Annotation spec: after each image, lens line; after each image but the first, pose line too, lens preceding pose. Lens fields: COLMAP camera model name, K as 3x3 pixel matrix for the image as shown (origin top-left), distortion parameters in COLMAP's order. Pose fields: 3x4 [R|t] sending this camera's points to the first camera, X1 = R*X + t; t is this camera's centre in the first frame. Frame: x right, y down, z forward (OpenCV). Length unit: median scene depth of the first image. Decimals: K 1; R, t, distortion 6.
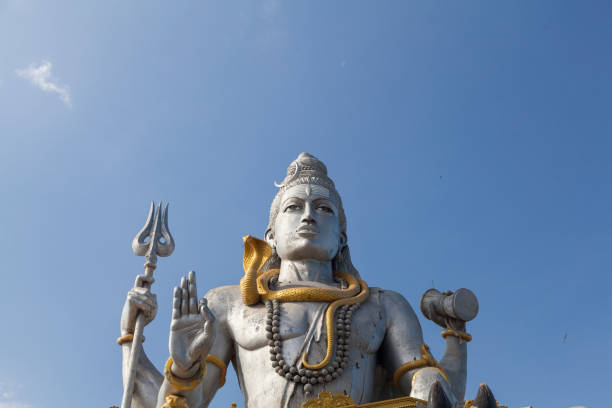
lens RADIAL K [[709.6, 0, 306.0], [0, 709.6, 204.0], [0, 0, 1]] dist [0.001505, 0.011396]
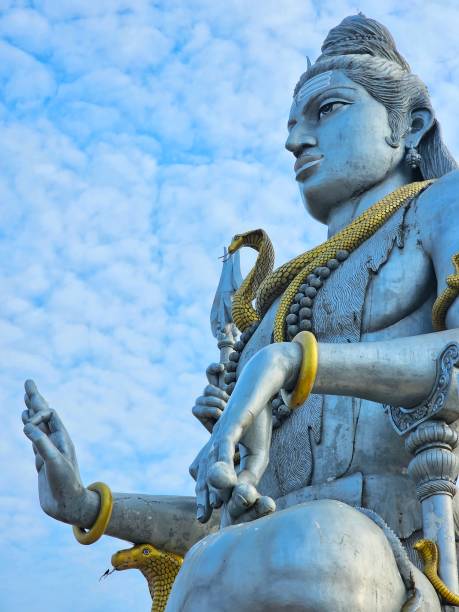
lens RADIAL K [[1160.0, 0, 229.5], [0, 1160.0, 306.0], [0, 0, 1]] dist [0.032877, 0.090362]
pose [[0.459134, -0.475628, -0.750316, 0.667208], [0.536782, 0.821516, -0.192293, 0.297013], [0.707857, -0.314468, 0.632494, 0.394302]]
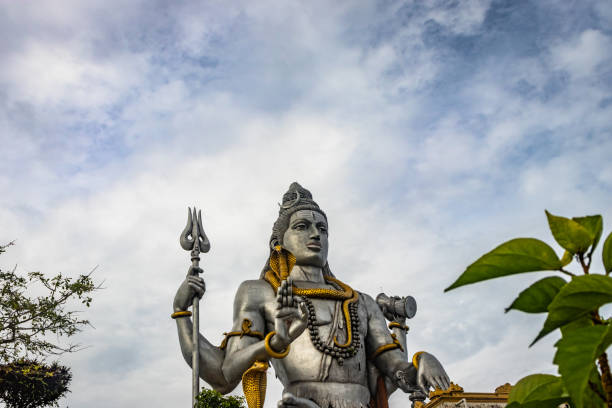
lens RADIAL K [[652.3, 0, 306.0], [0, 652.3, 204.0], [0, 0, 1]] dist [-0.009728, -0.007925]
pose [[0.931659, 0.123599, 0.341666, -0.510888], [-0.135385, 0.990735, 0.010765, -0.060857], [-0.337170, -0.056286, 0.939760, -0.208933]]
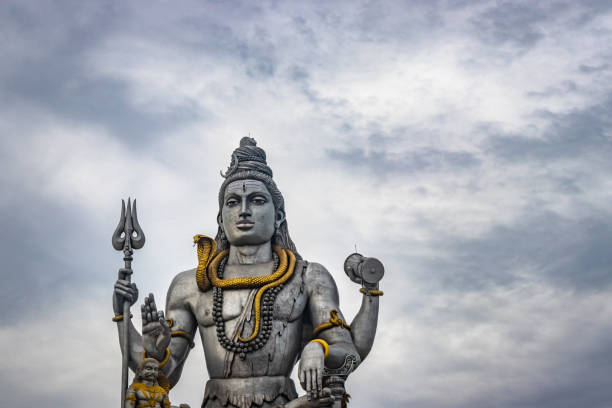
lens RADIAL K [[1389.0, 0, 305.1], [0, 1389.0, 191.2], [0, 0, 1]] dist [-0.039704, -0.291305]
pose [[0.986264, -0.096652, -0.133949, 0.492220], [0.128944, 0.957326, 0.258650, -0.710252], [0.103234, -0.272369, 0.956639, -1.471347]]
